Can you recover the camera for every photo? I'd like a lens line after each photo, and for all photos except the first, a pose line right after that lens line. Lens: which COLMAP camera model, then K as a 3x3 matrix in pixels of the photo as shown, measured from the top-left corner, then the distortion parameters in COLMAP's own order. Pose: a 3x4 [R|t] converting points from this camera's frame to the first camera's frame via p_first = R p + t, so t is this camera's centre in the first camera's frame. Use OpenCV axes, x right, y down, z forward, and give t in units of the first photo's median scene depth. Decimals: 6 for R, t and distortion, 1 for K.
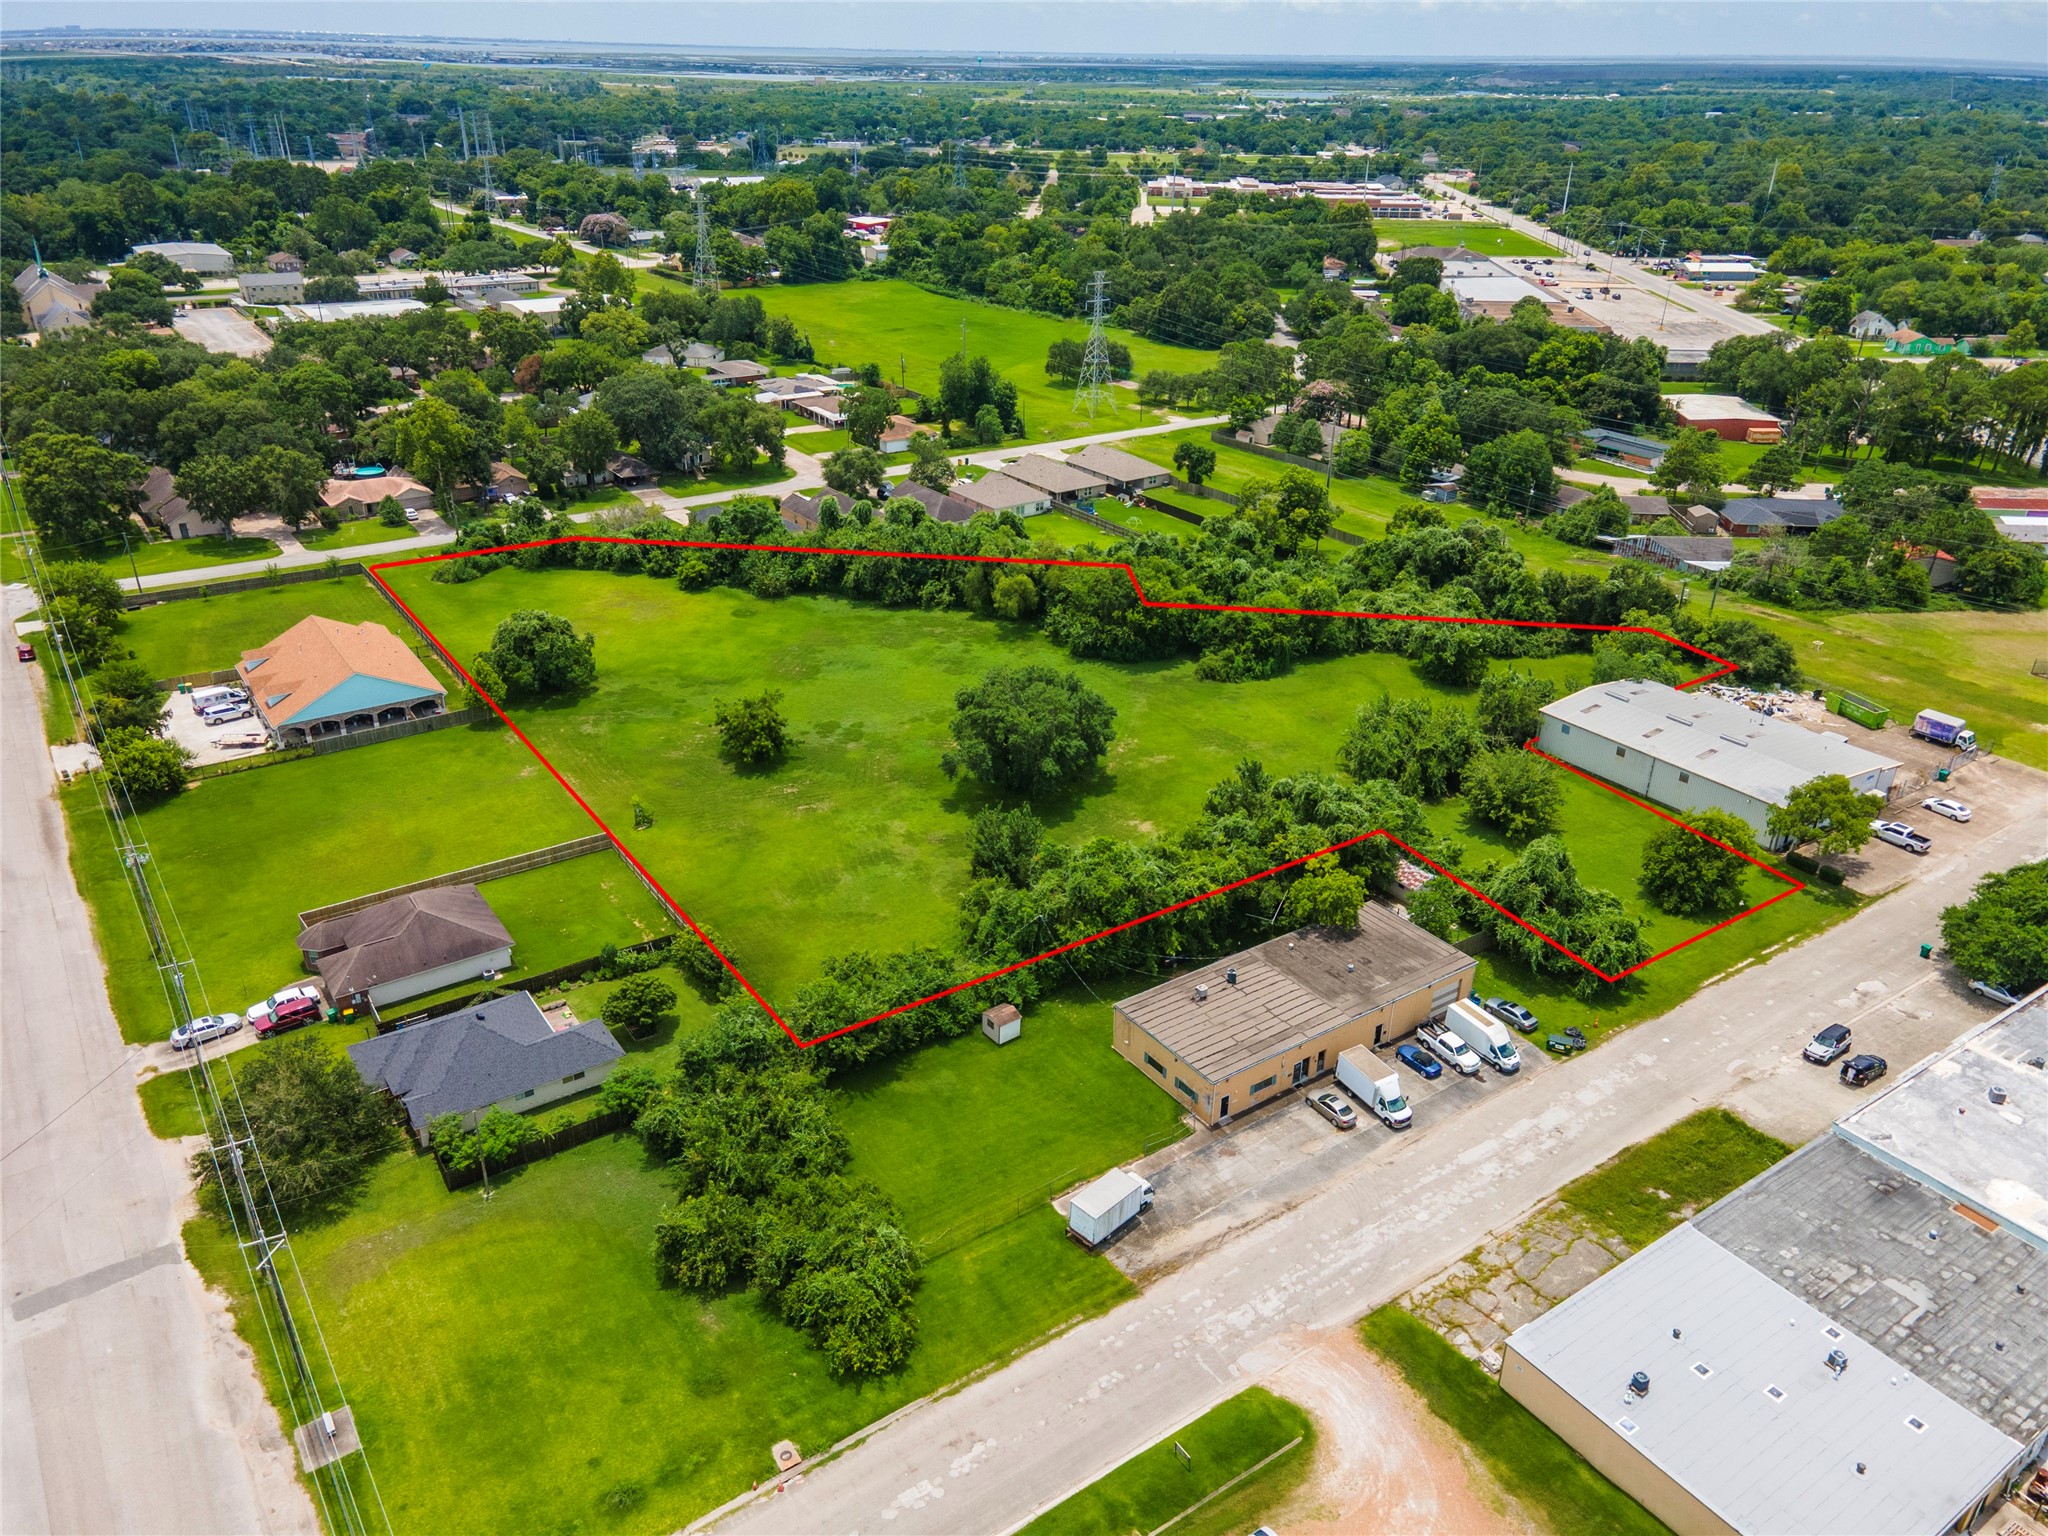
lens RADIAL K [[1487.8, 0, 1024.0], [0, 1487.8, 768.0], [0, 0, 1]] dist [0.039406, 0.007276]
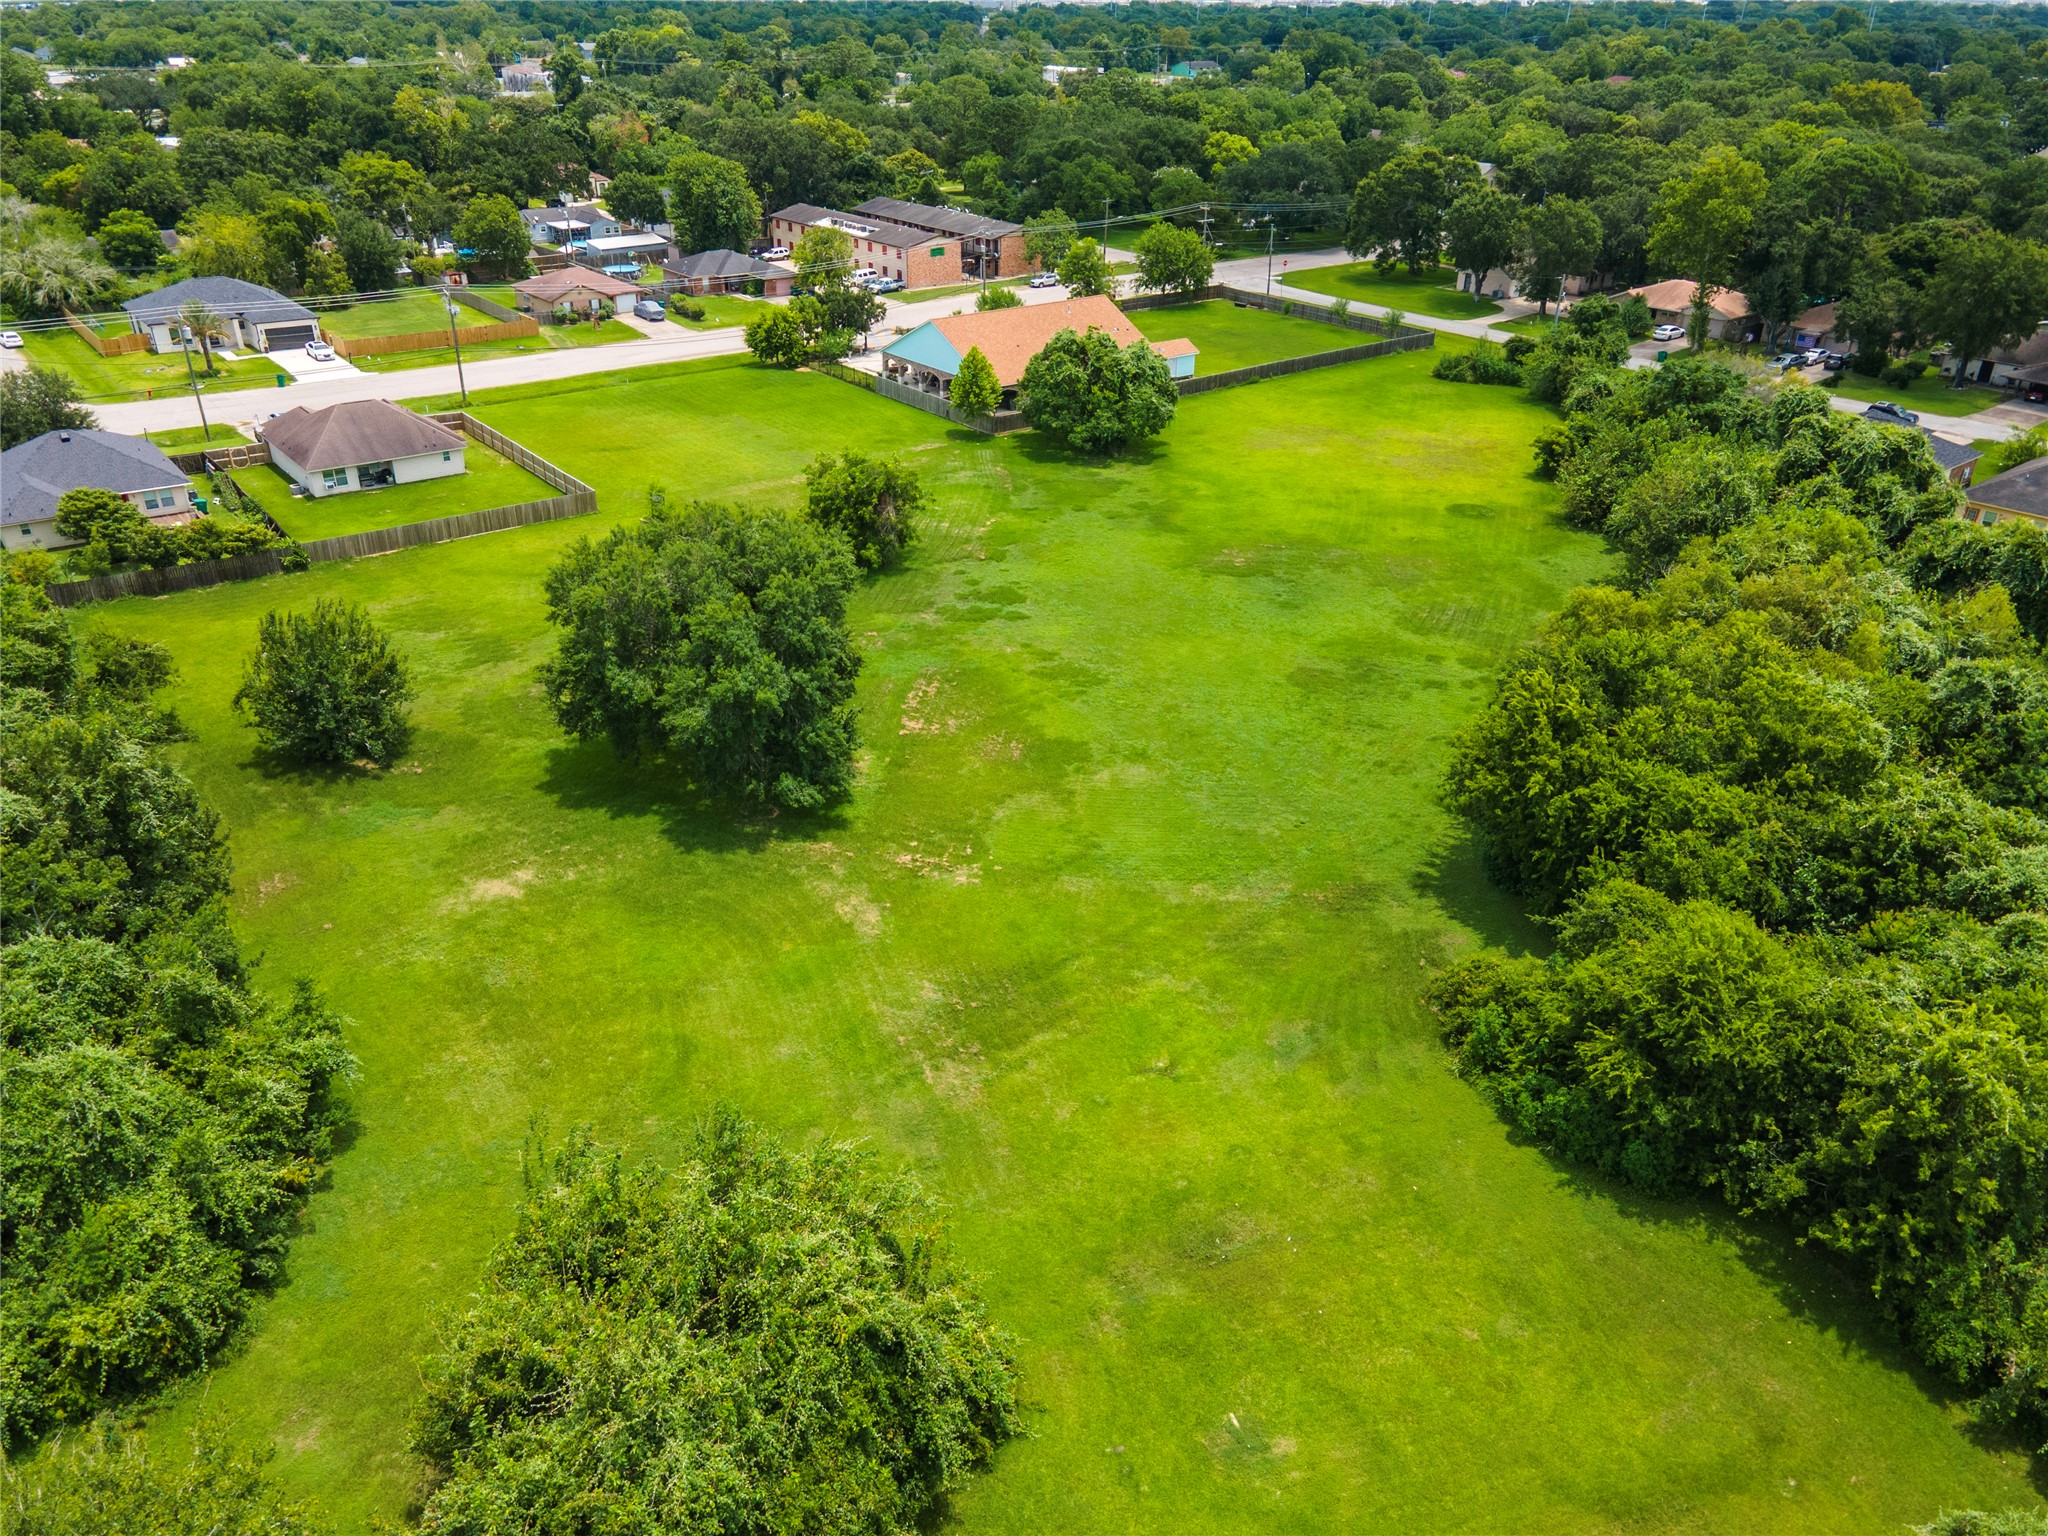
lens RADIAL K [[1487.8, 0, 1024.0], [0, 1487.8, 768.0], [0, 0, 1]] dist [0.039406, 0.007276]
pose [[0.064056, 0.452621, -0.889399, 0.446780], [-0.446025, 0.810246, 0.380215, -0.214869], [0.892726, 0.372339, 0.253781, 0.977867]]
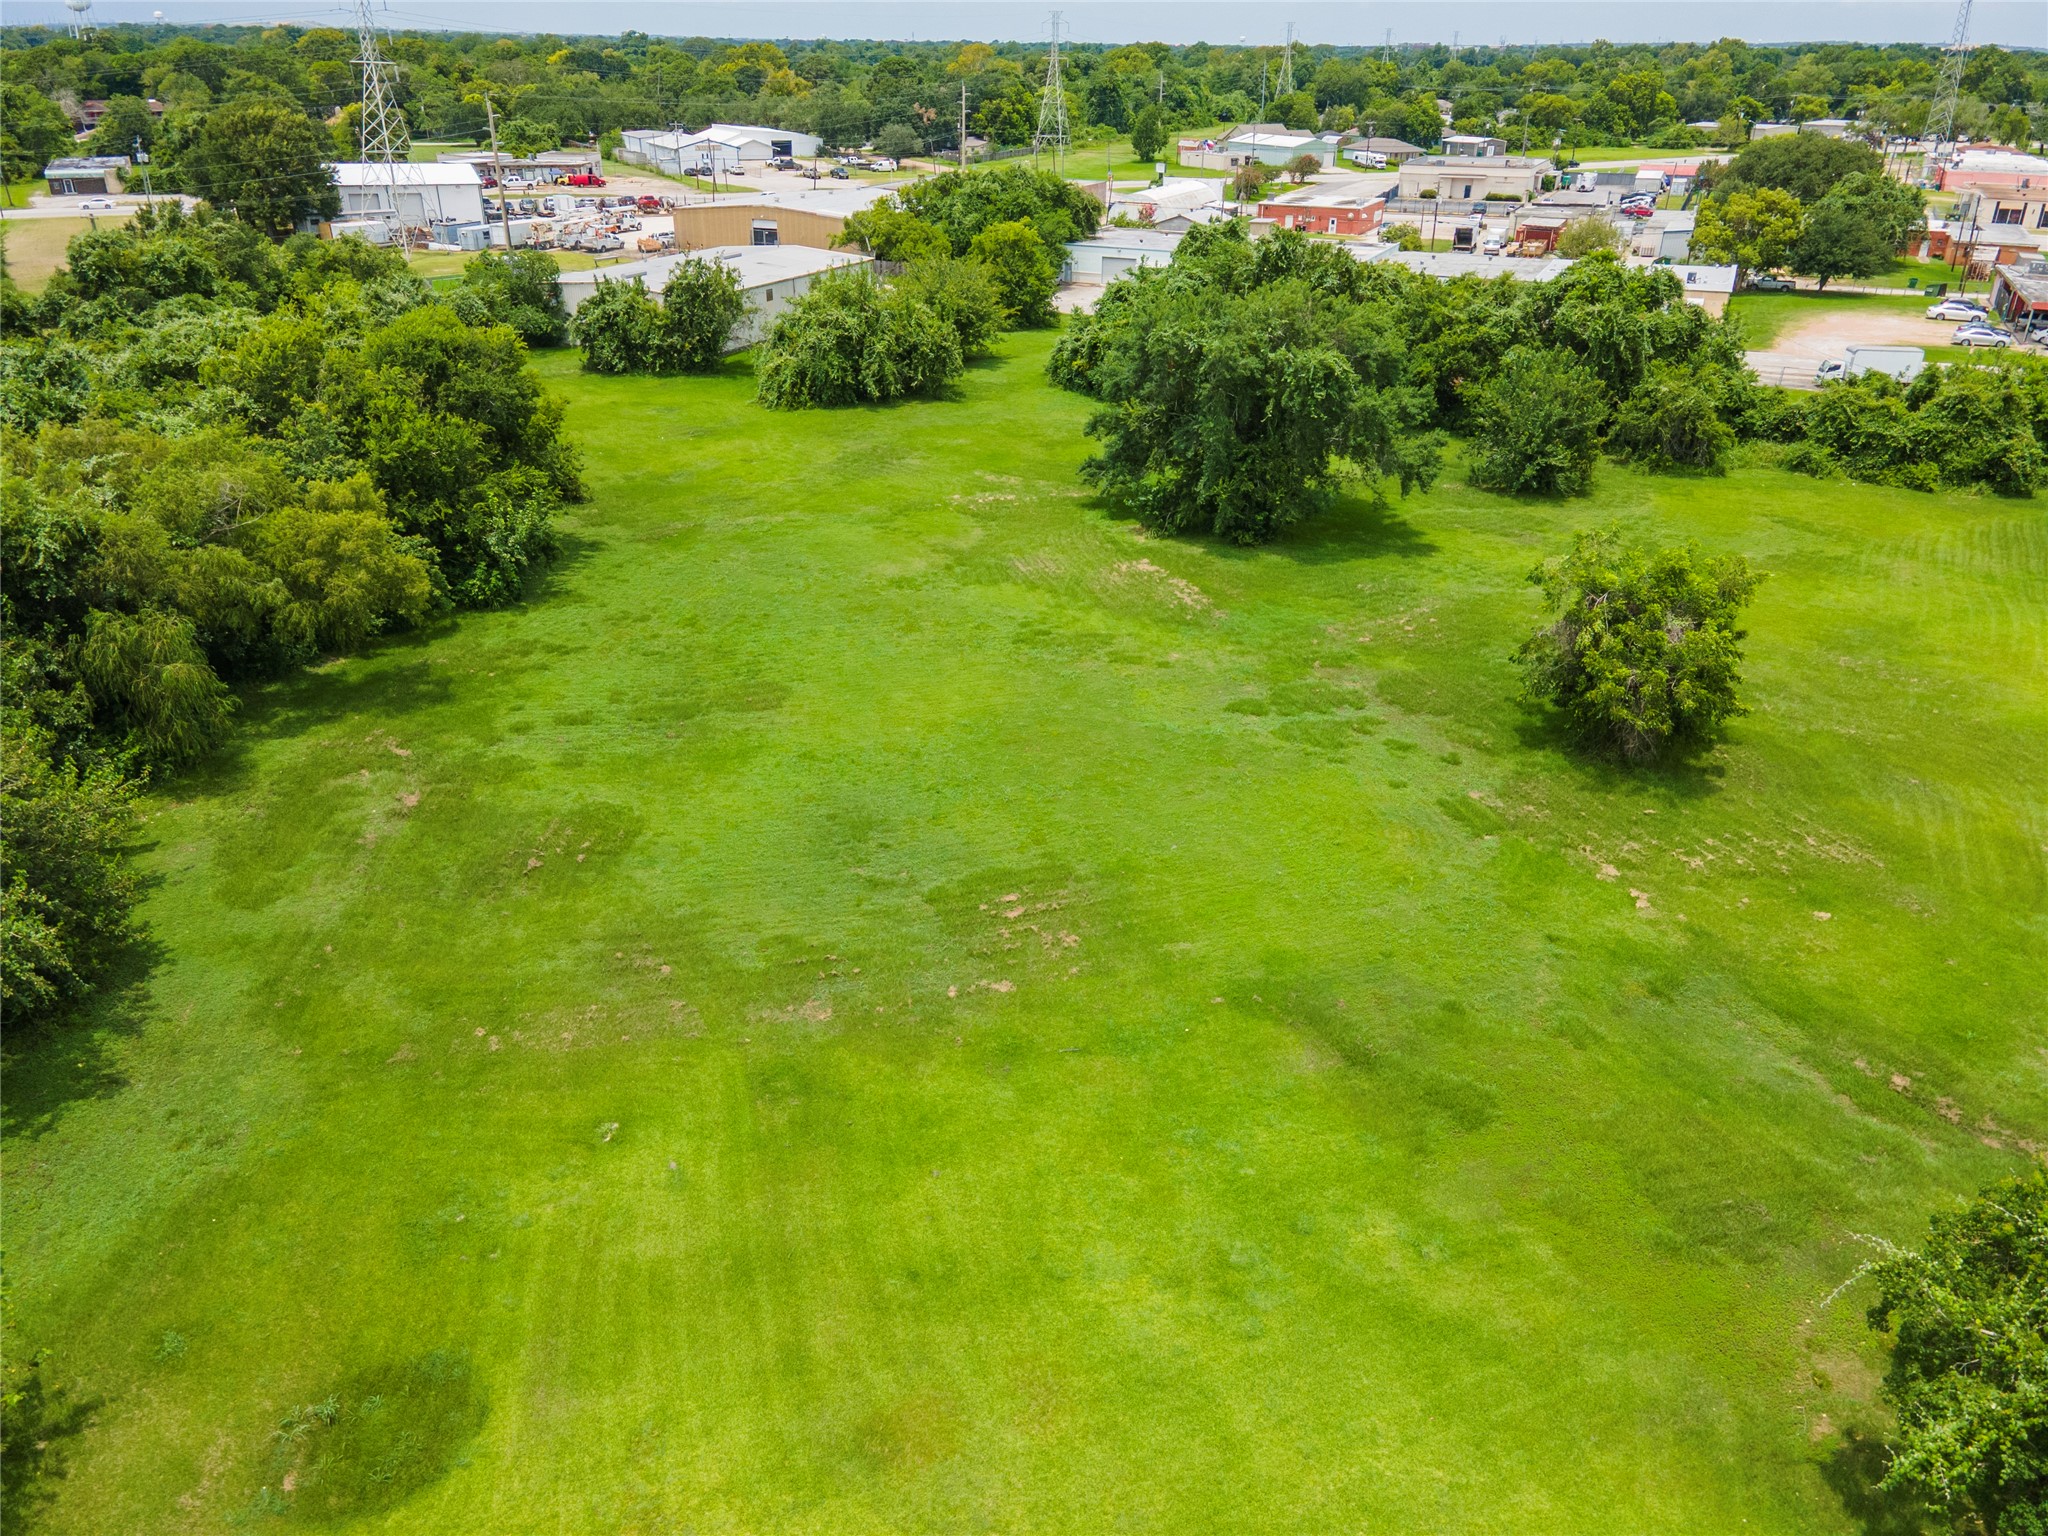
lens RADIAL K [[1487.8, 0, 1024.0], [0, 1487.8, 768.0], [0, 0, 1]] dist [0.039406, 0.007276]
pose [[-0.515099, -0.387065, 0.764757, -0.390959], [0.359823, 0.712153, 0.602798, -0.270987], [-0.777946, 0.585678, -0.227554, 1.246448]]
